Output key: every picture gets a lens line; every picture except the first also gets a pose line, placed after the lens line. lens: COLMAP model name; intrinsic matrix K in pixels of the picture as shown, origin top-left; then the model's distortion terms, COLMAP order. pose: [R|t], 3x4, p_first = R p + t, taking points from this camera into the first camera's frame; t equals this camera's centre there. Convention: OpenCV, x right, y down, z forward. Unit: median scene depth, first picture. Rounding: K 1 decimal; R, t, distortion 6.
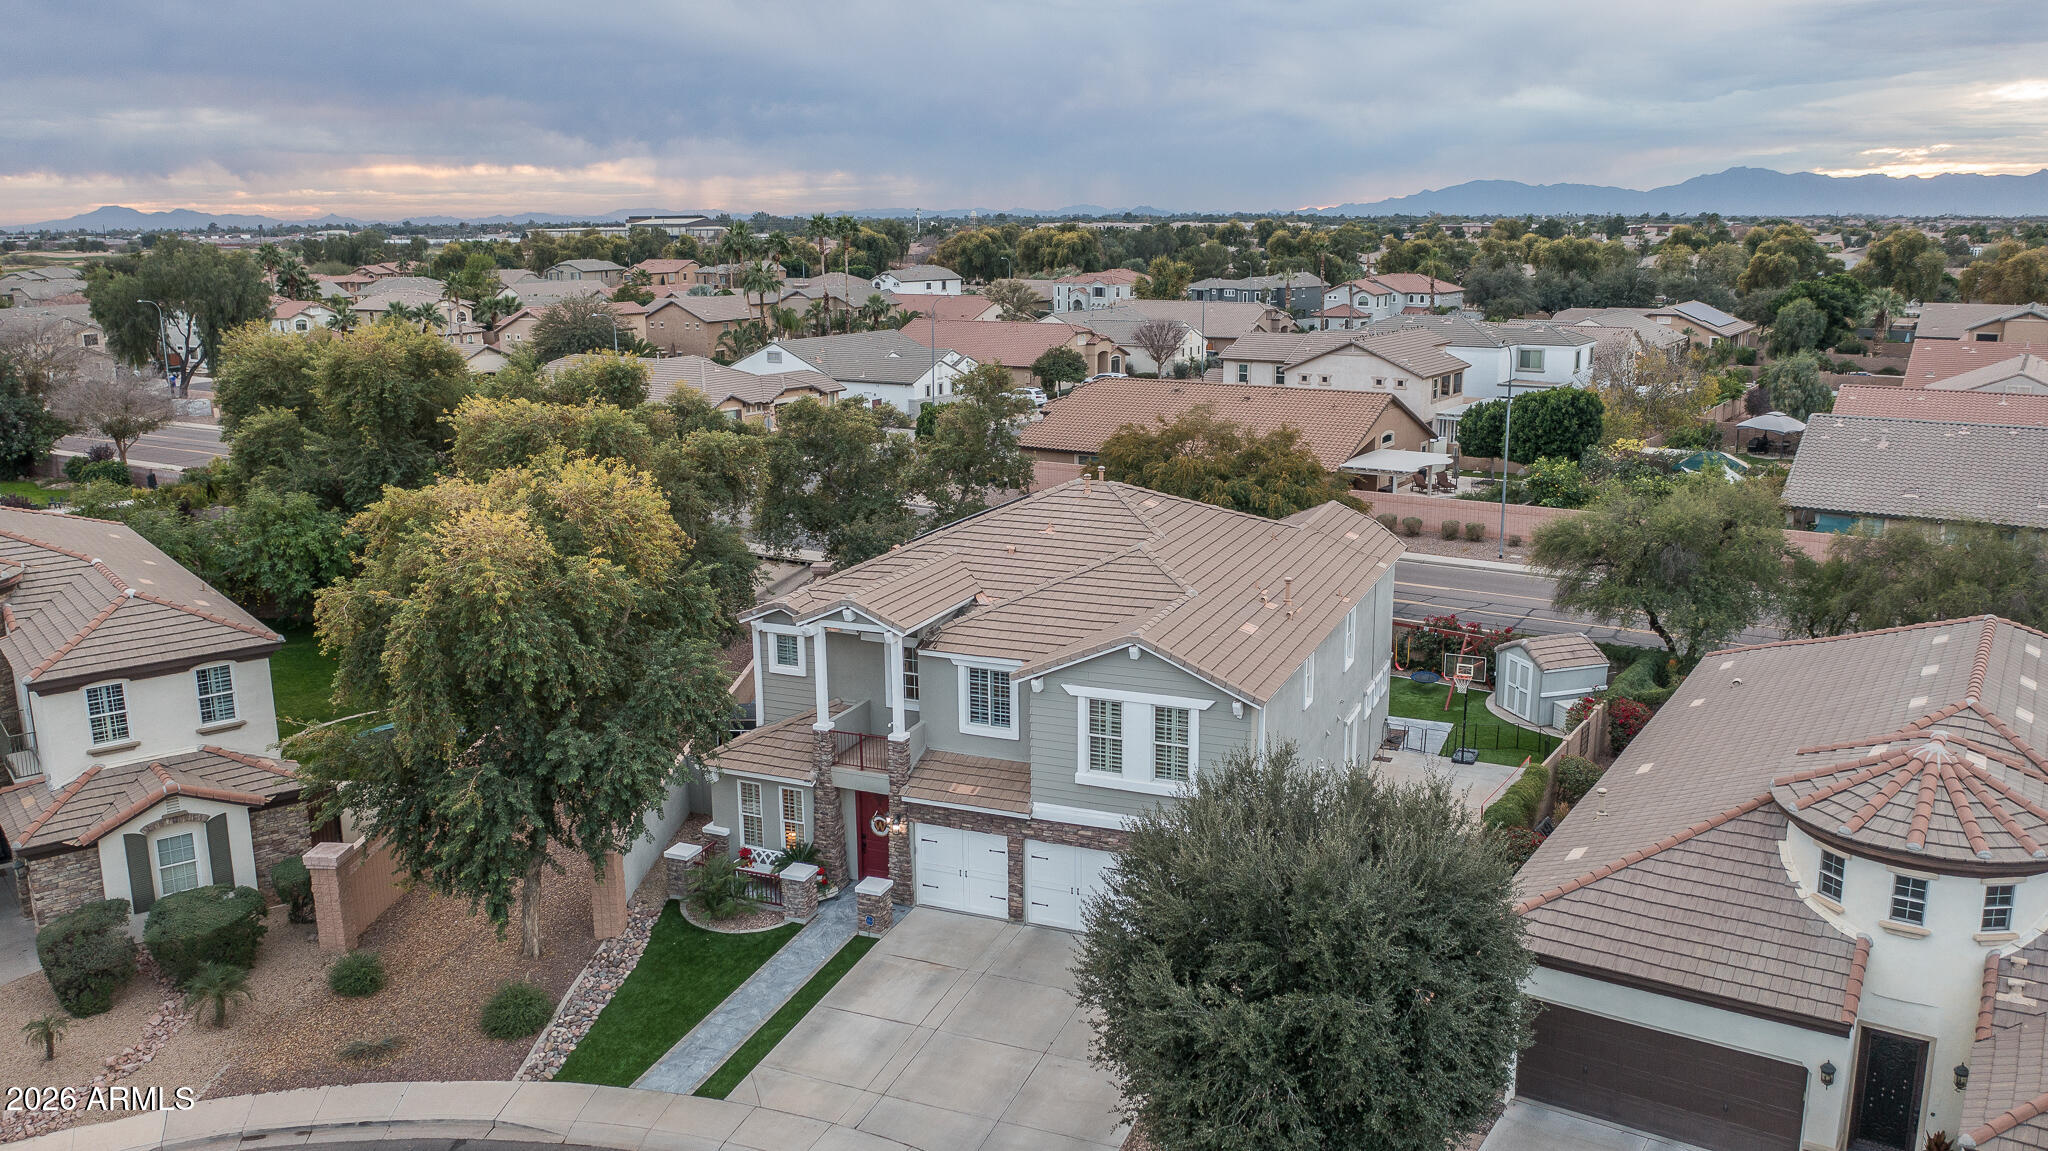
lens RADIAL K [[1607.7, 0, 1025.3], [0, 1607.7, 582.7], [0, 0, 1]] dist [-0.033748, 0.004973]
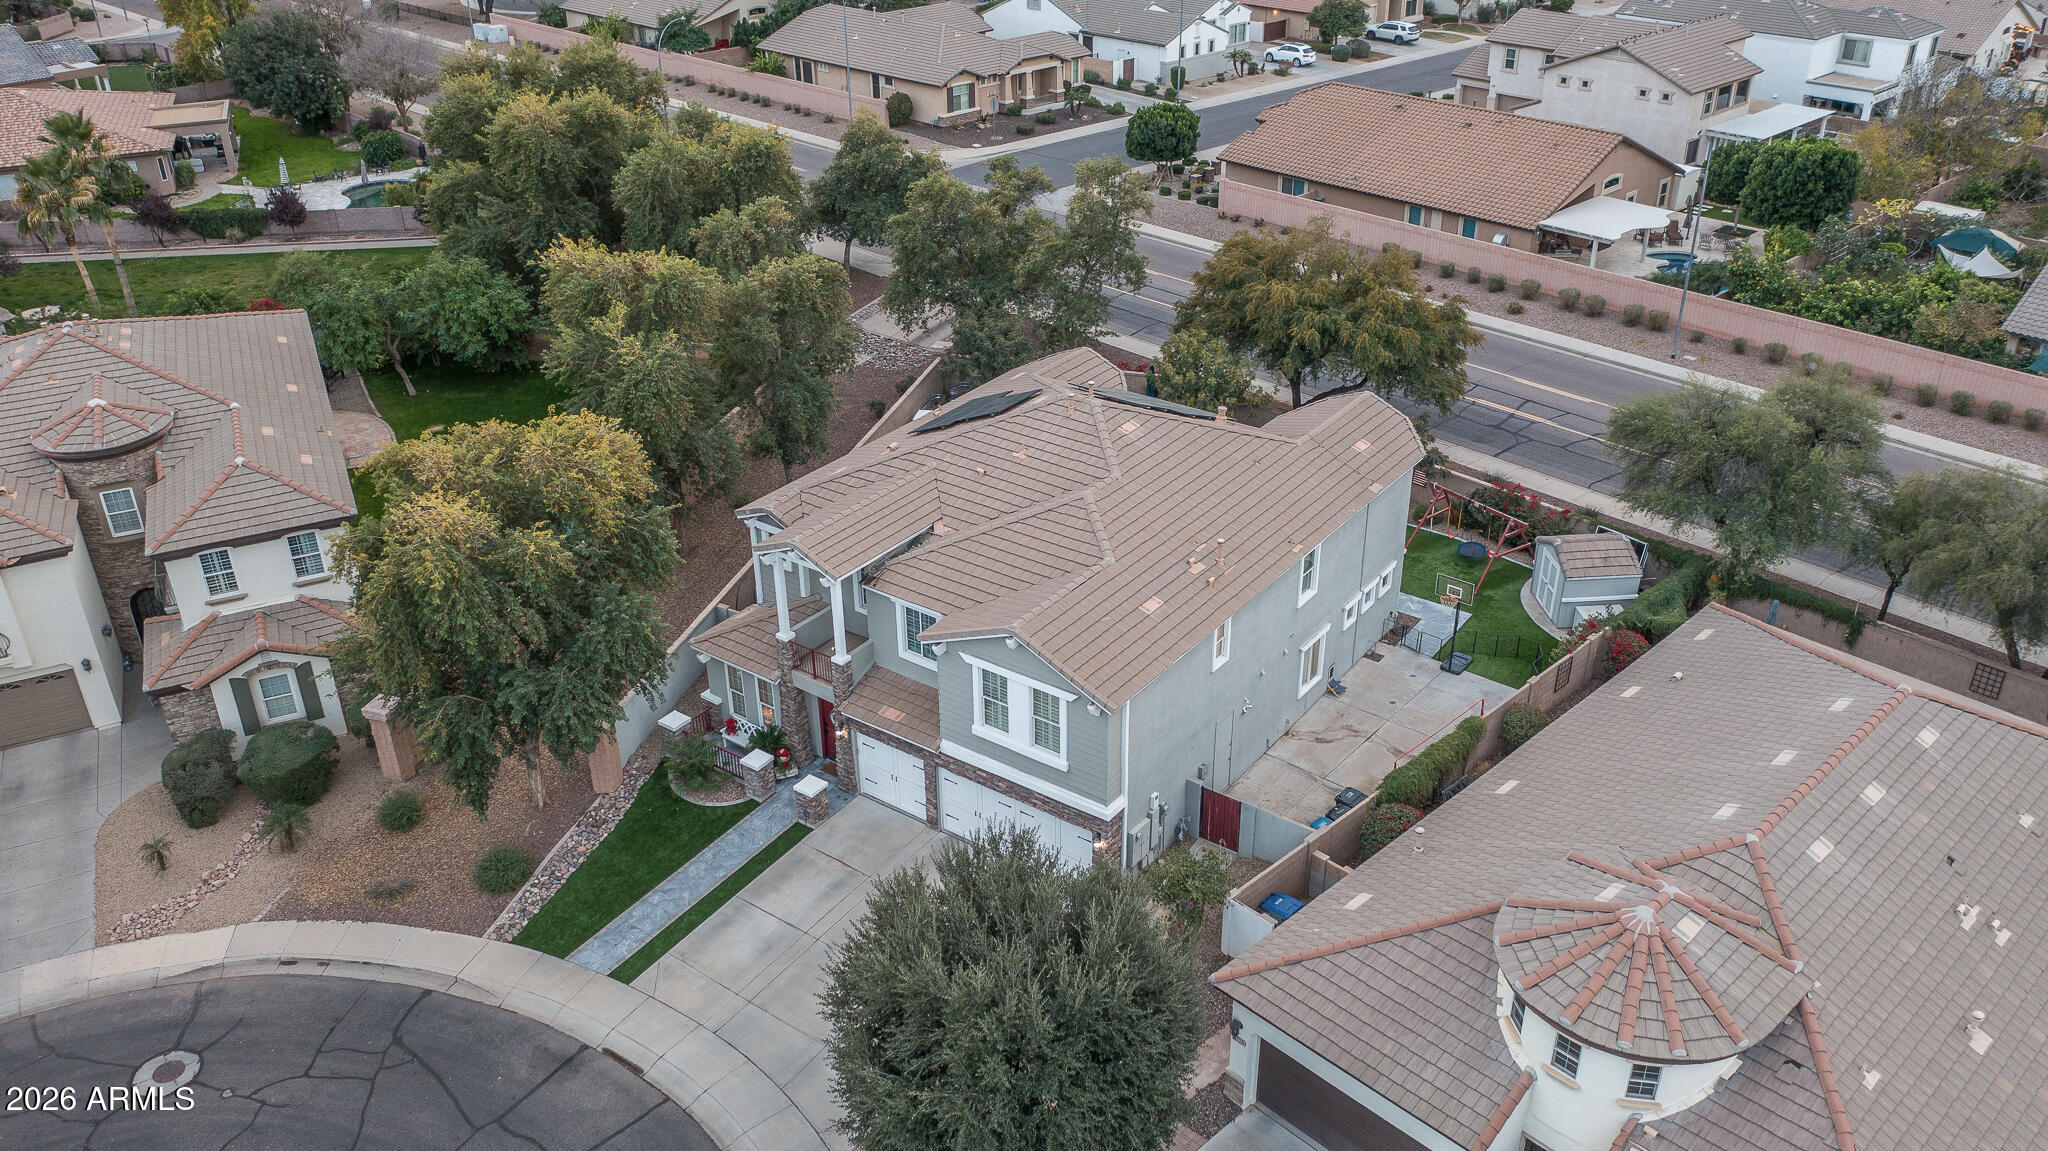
lens RADIAL K [[1607.7, 0, 1030.5], [0, 1607.7, 583.5], [0, 0, 1]] dist [-0.033748, 0.004973]
pose [[0.973093, 0.108350, -0.203348, 0.275053], [-0.047372, 0.957762, 0.283632, -0.281911], [0.225491, -0.266367, 0.937125, -0.008747]]
